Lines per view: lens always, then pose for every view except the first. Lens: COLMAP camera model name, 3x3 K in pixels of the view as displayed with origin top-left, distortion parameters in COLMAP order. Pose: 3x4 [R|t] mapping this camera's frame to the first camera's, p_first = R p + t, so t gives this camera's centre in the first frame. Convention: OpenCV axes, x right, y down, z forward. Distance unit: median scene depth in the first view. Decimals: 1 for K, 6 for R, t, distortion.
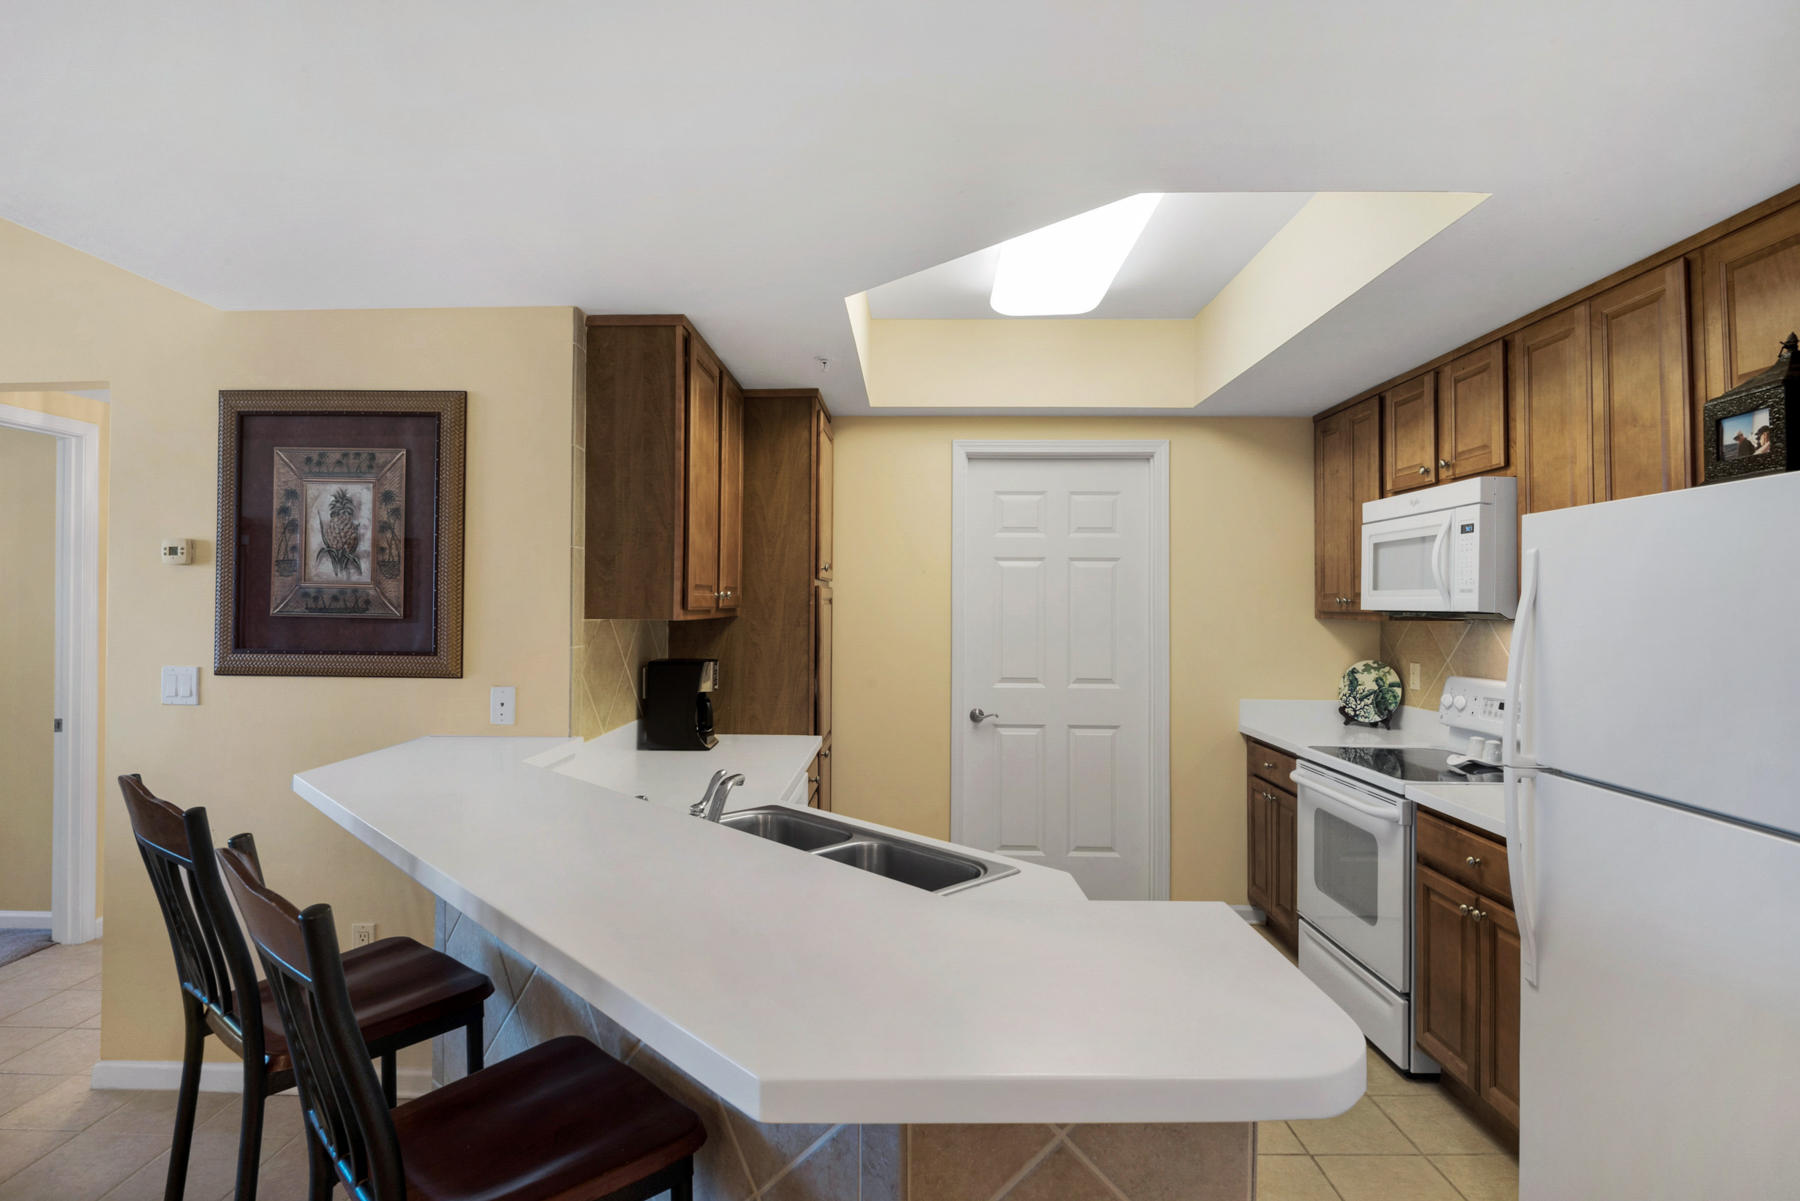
lens RADIAL K [[917.0, 0, 900.0], [0, 917.0, 600.5], [0, 0, 1]] dist [0.003785, -0.019636]
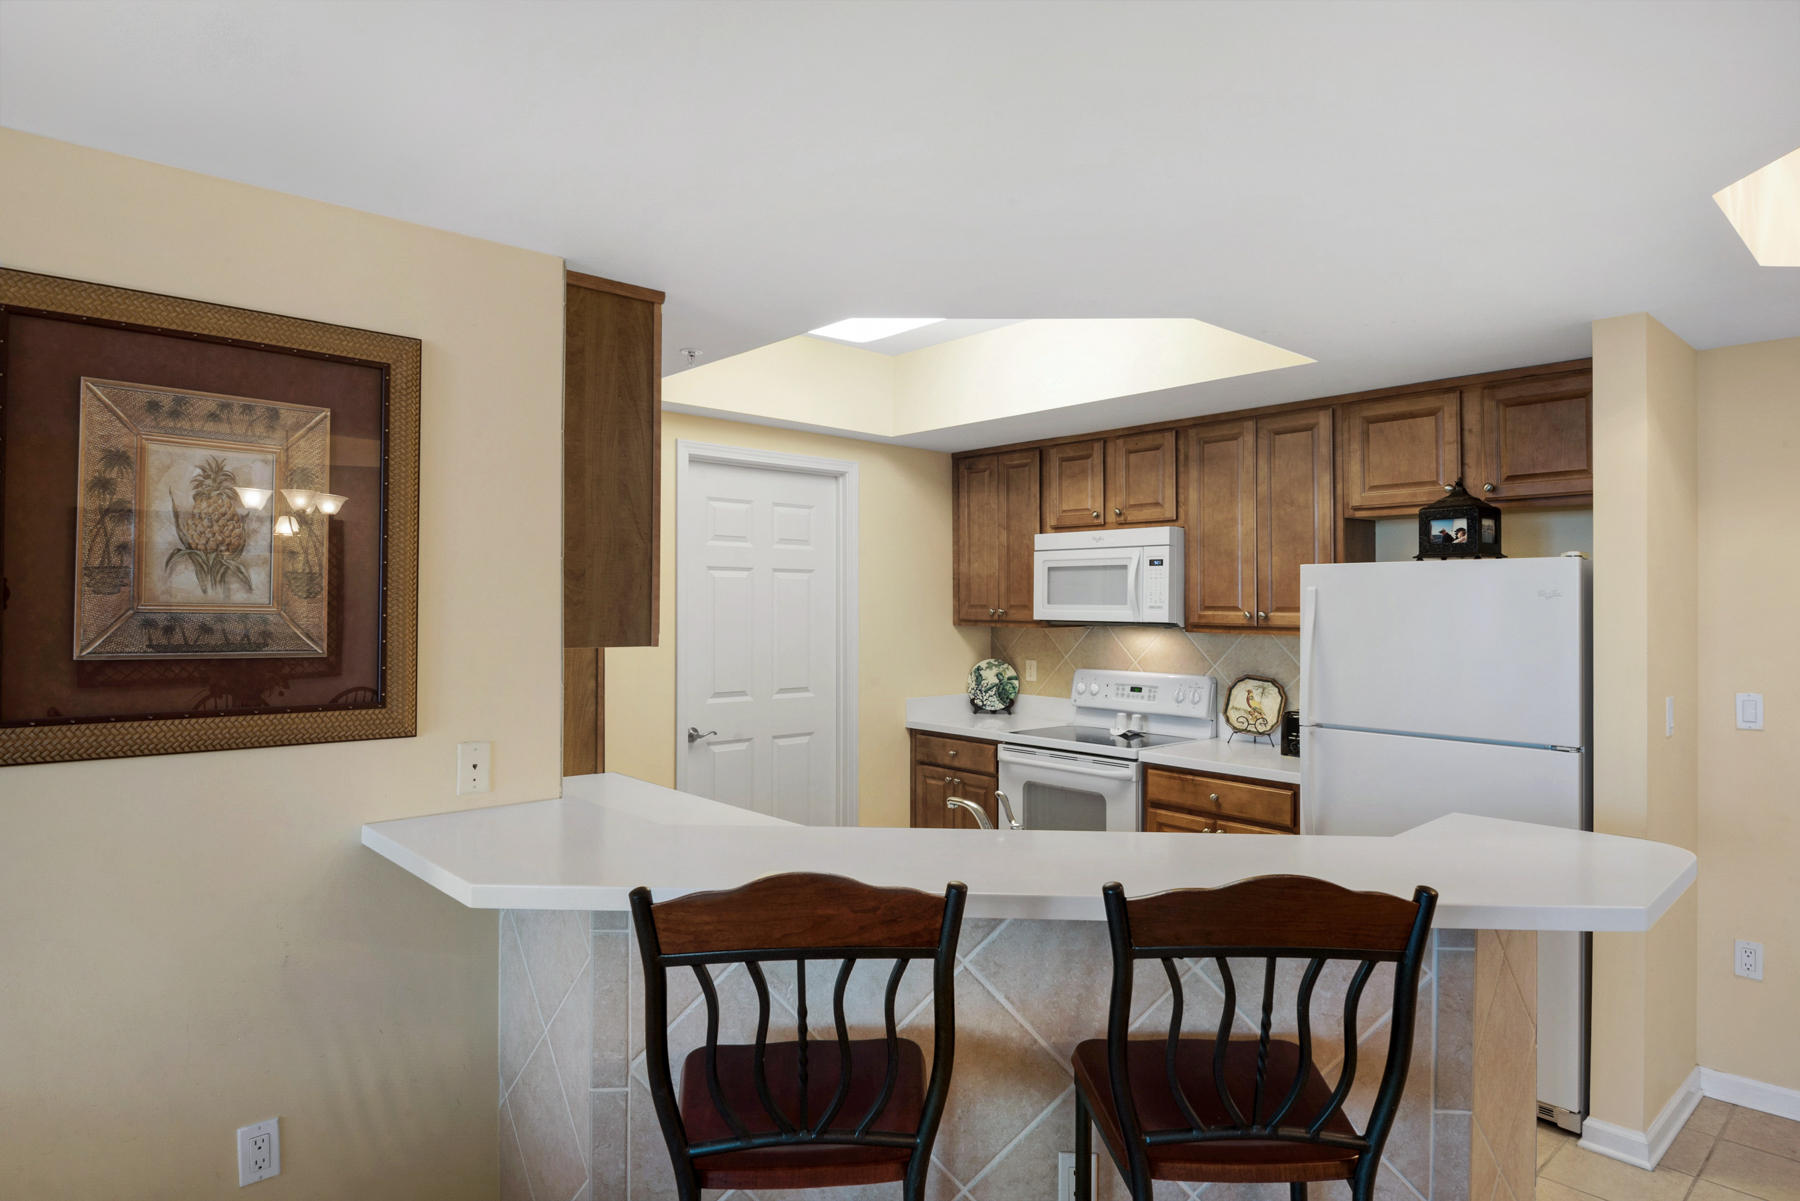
lens RADIAL K [[1007.4, 0, 902.5], [0, 1007.4, 595.7], [0, 0, 1]] dist [-0.003891, -0.002328]
pose [[0.728410, 0.003422, 0.685133, -0.737371], [-0.004207, 0.999991, -0.000522, -0.026930], [-0.685129, -0.002502, 0.728417, 0.159285]]
